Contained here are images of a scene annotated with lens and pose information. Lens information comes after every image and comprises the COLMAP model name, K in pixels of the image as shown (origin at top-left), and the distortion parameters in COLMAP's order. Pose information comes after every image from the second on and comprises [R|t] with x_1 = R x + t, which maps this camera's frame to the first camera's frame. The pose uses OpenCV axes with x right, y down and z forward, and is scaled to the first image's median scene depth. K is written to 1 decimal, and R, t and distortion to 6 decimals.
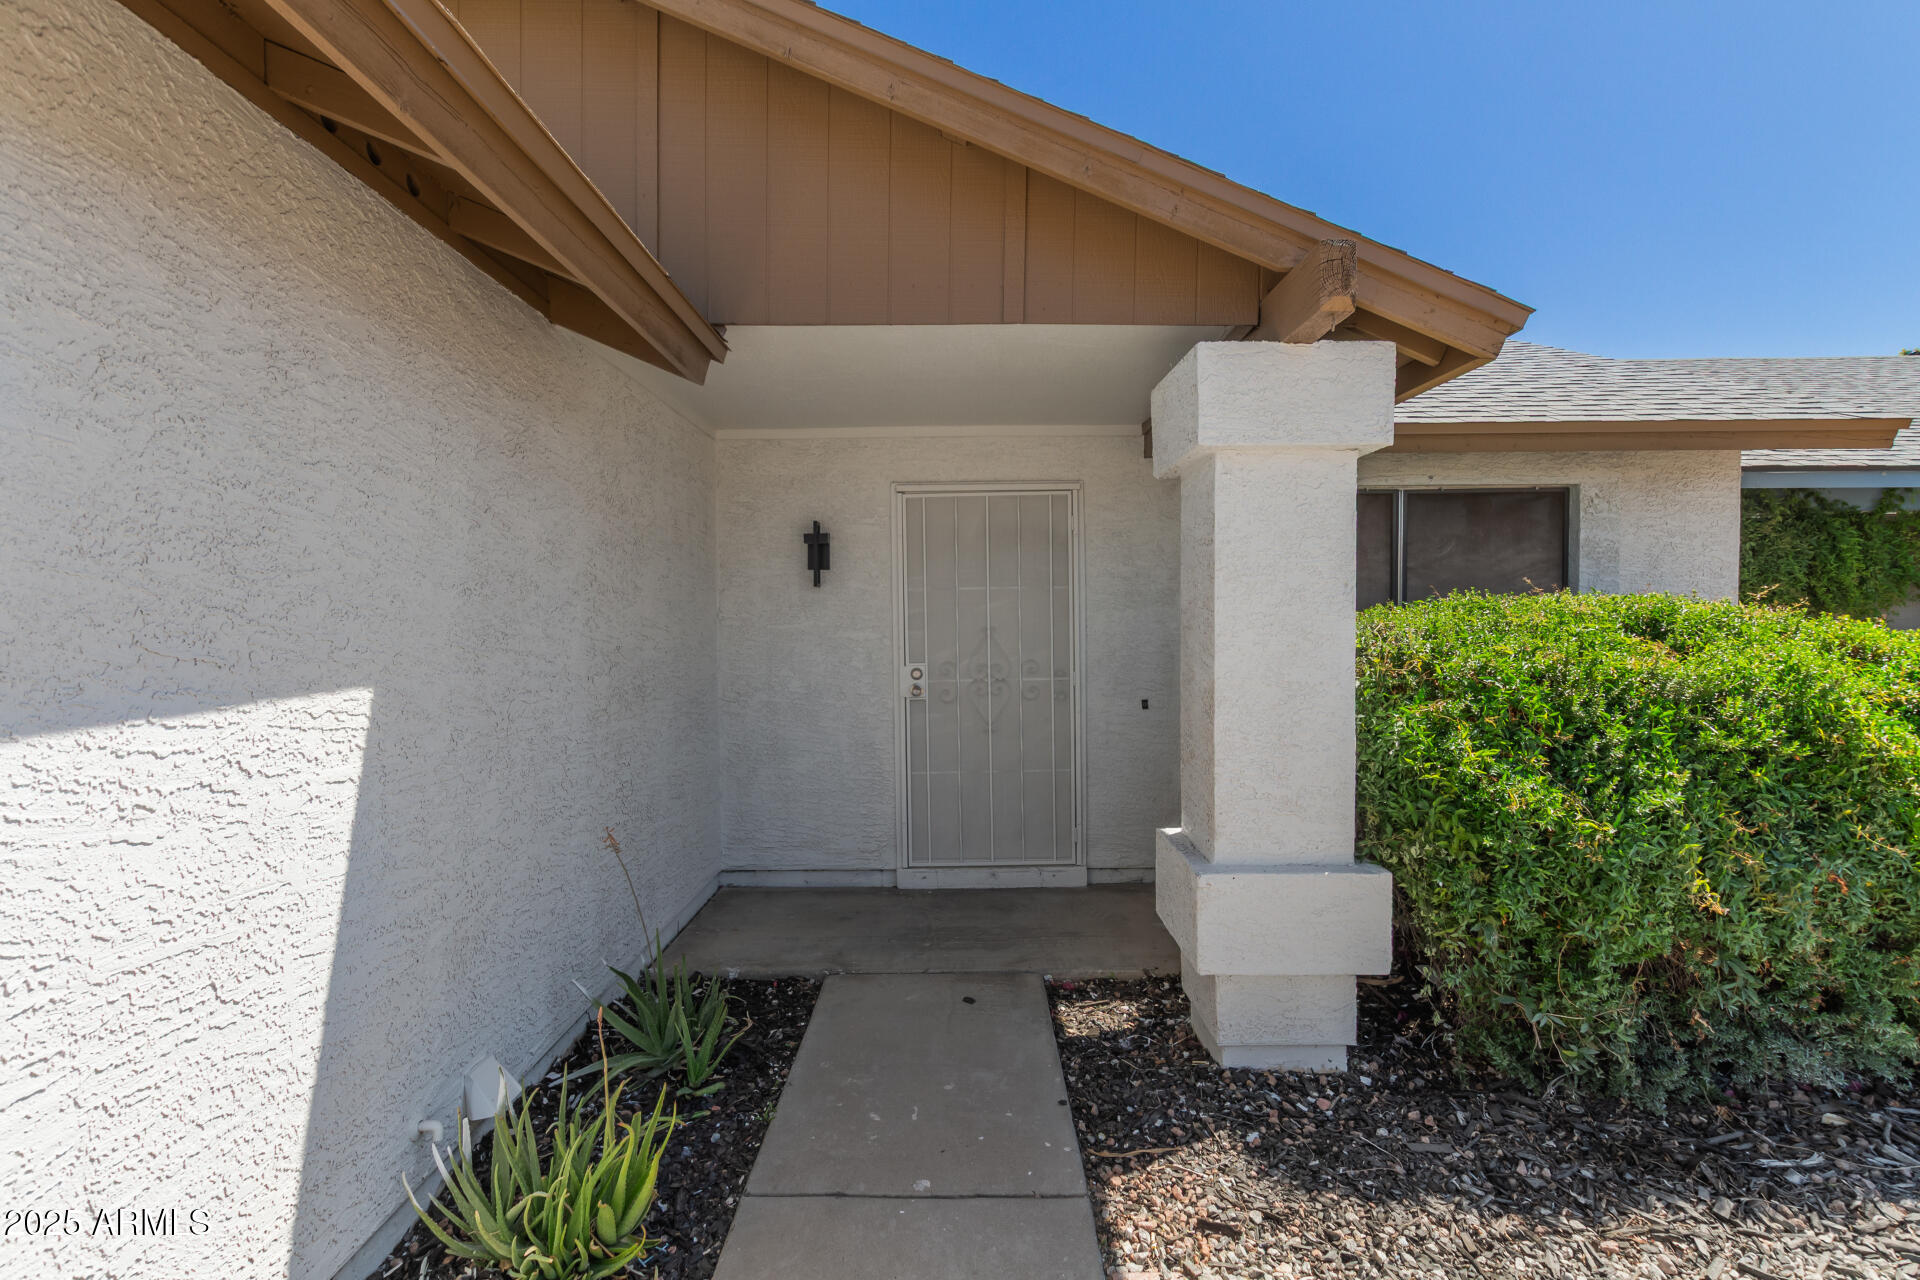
lens RADIAL K [[885.6, 0, 946.7], [0, 885.6, 634.4], [0, 0, 1]] dist [-0.002489, -0.000344]
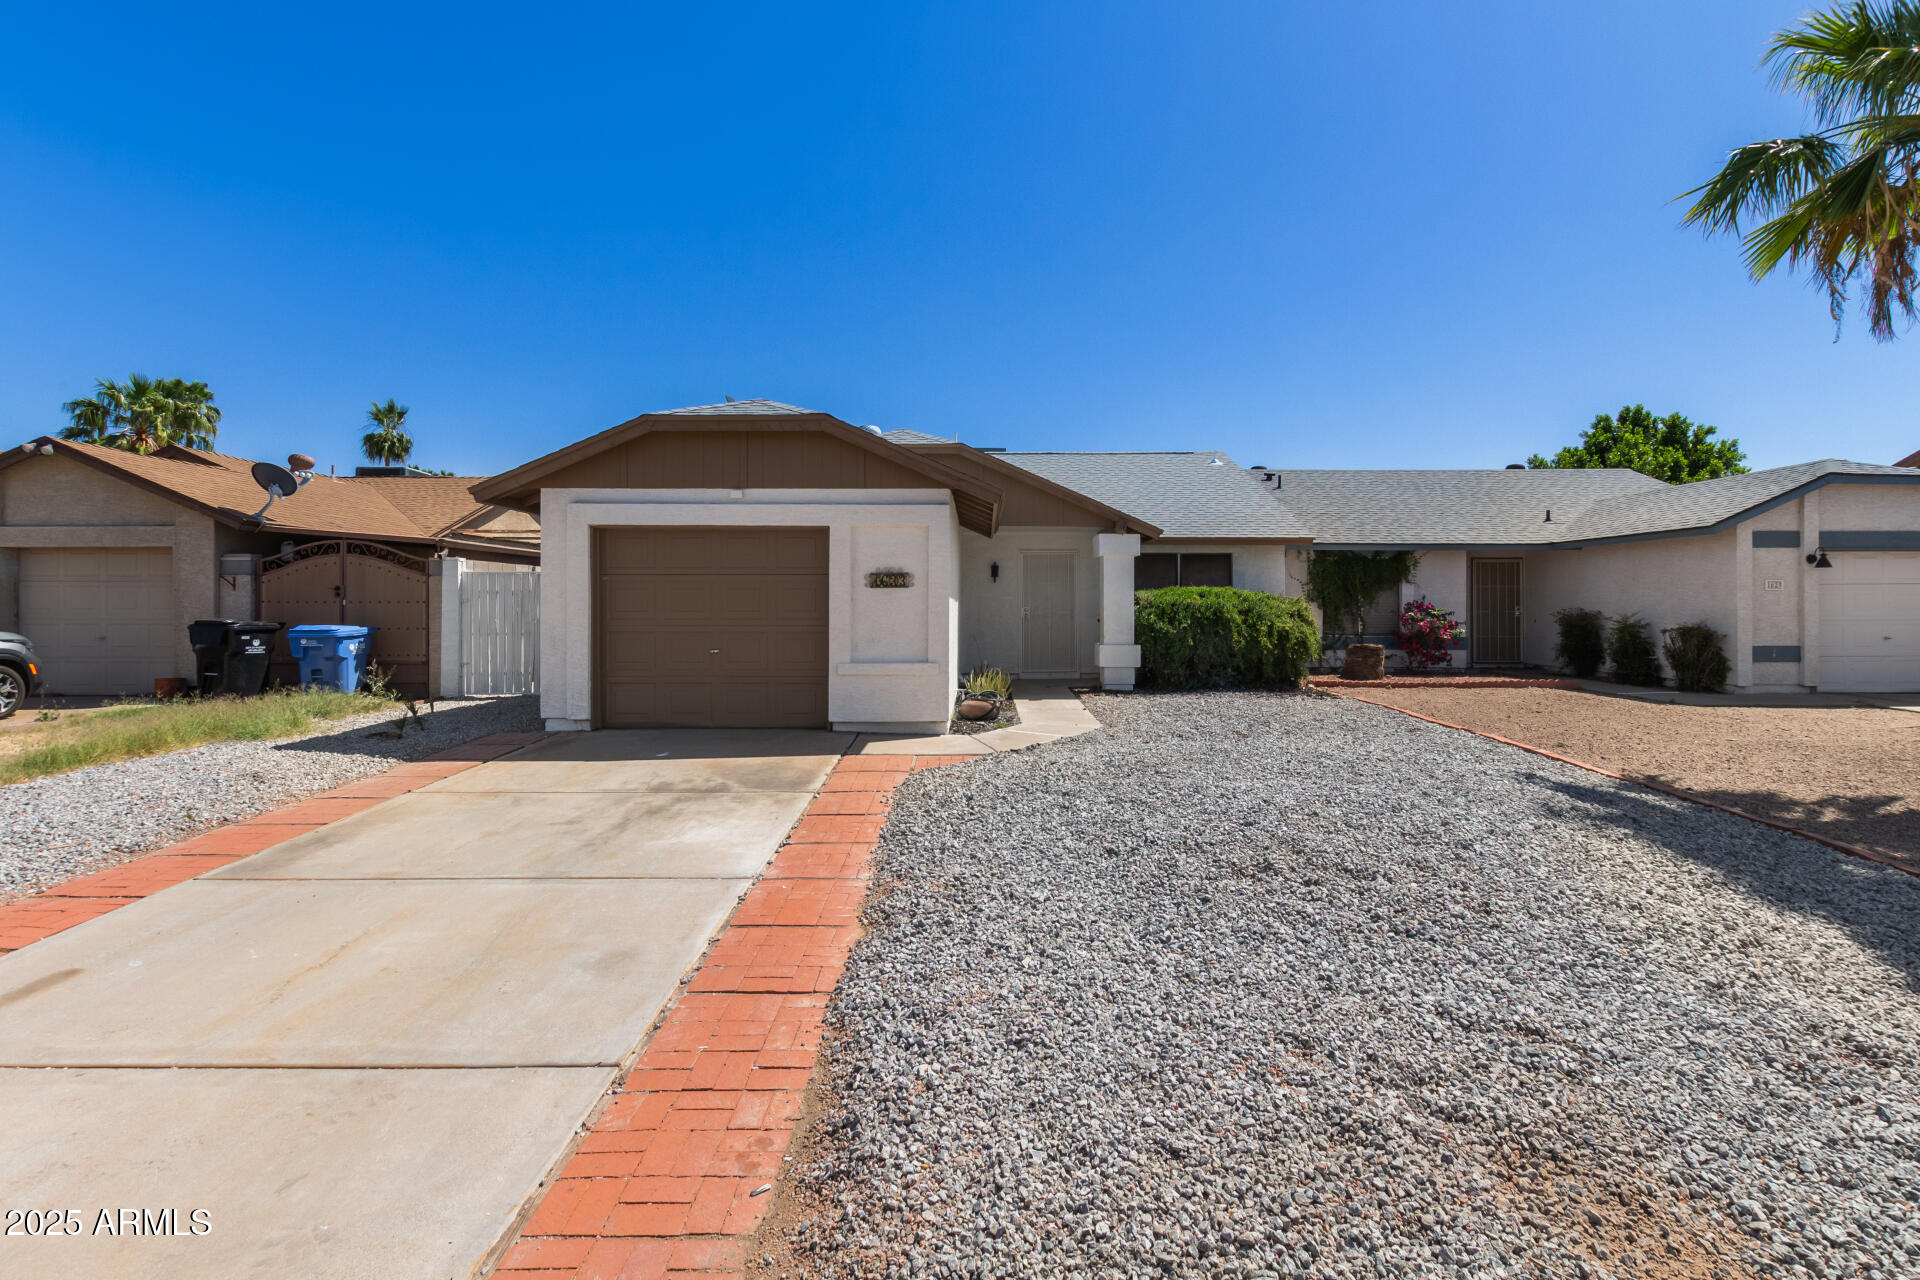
lens RADIAL K [[889.8, 0, 967.9], [0, 889.8, 606.3], [0, 0, 1]] dist [-0.001072, -0.000361]
pose [[0.999982, 0.005468, 0.002513, -0.441121], [-0.005410, 0.999731, -0.022533, 0.177445], [-0.002635, 0.022519, 0.999743, -3.841617]]
